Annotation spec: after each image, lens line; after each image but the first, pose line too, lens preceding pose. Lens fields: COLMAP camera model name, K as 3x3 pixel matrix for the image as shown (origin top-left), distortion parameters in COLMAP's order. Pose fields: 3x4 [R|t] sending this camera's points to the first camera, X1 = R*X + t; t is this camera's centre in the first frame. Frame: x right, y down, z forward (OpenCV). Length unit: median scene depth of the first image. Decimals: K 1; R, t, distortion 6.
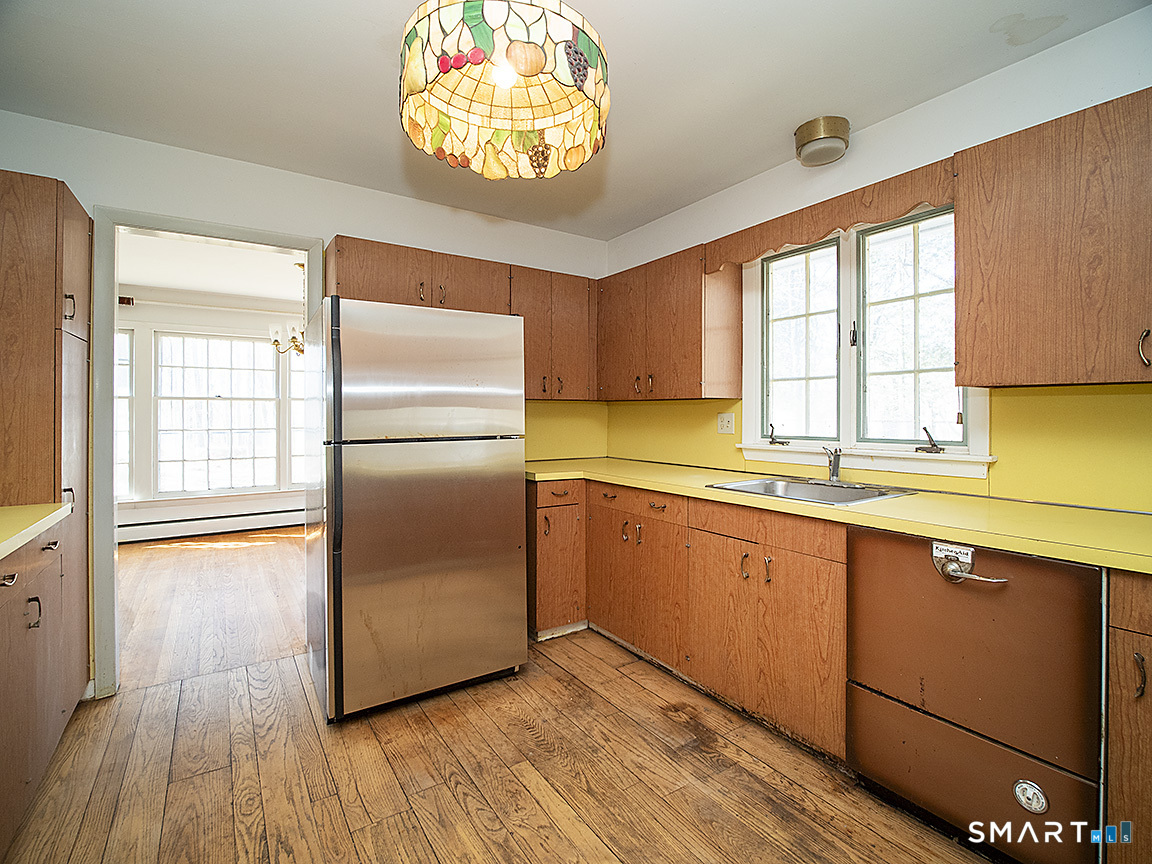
lens RADIAL K [[534.7, 0, 577.7], [0, 534.7, 411.4], [0, 0, 1]] dist [-0.022045, -0.000327]
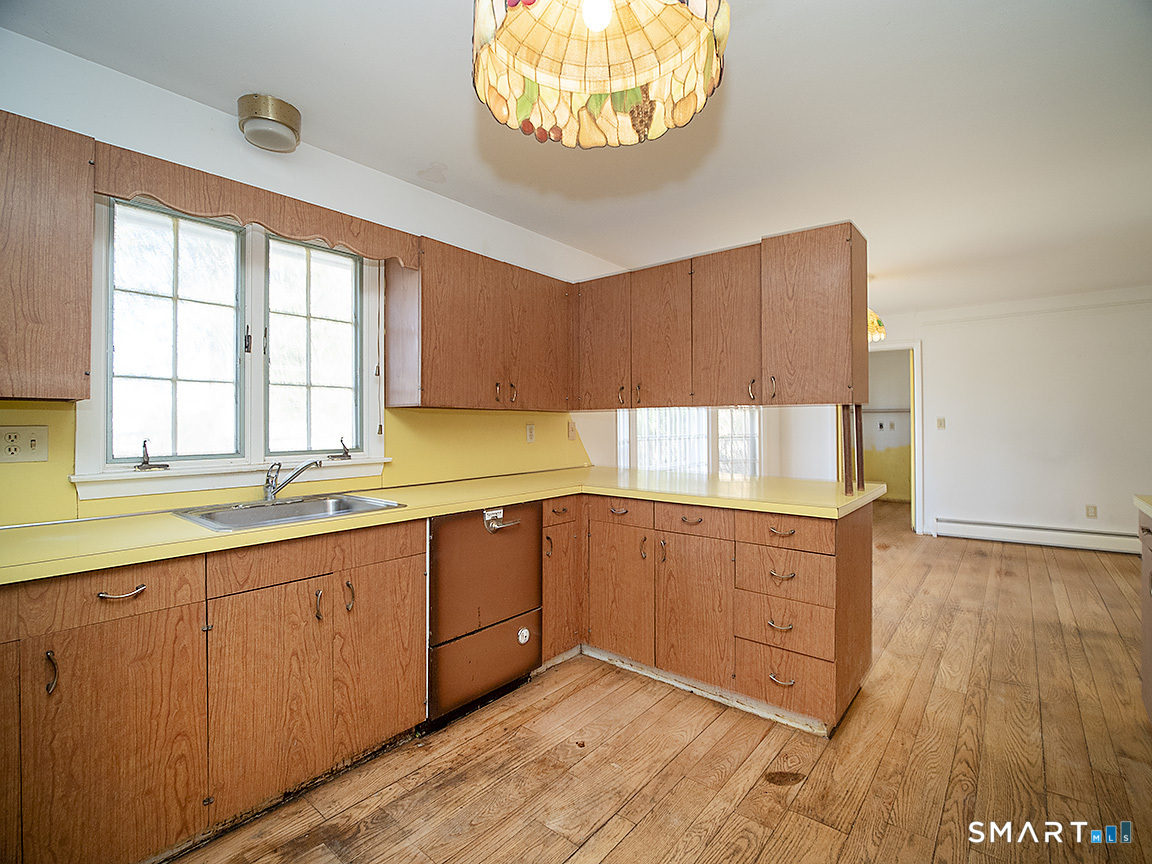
lens RADIAL K [[533.2, 0, 579.0], [0, 533.2, 428.5], [0, 0, 1]] dist [-0.019713, -0.000482]
pose [[-0.281173, -0.003397, 0.959651, -0.638317], [0.001806, 0.999990, 0.004069, 0.007097], [-0.959655, 0.002877, -0.281165, 0.889040]]
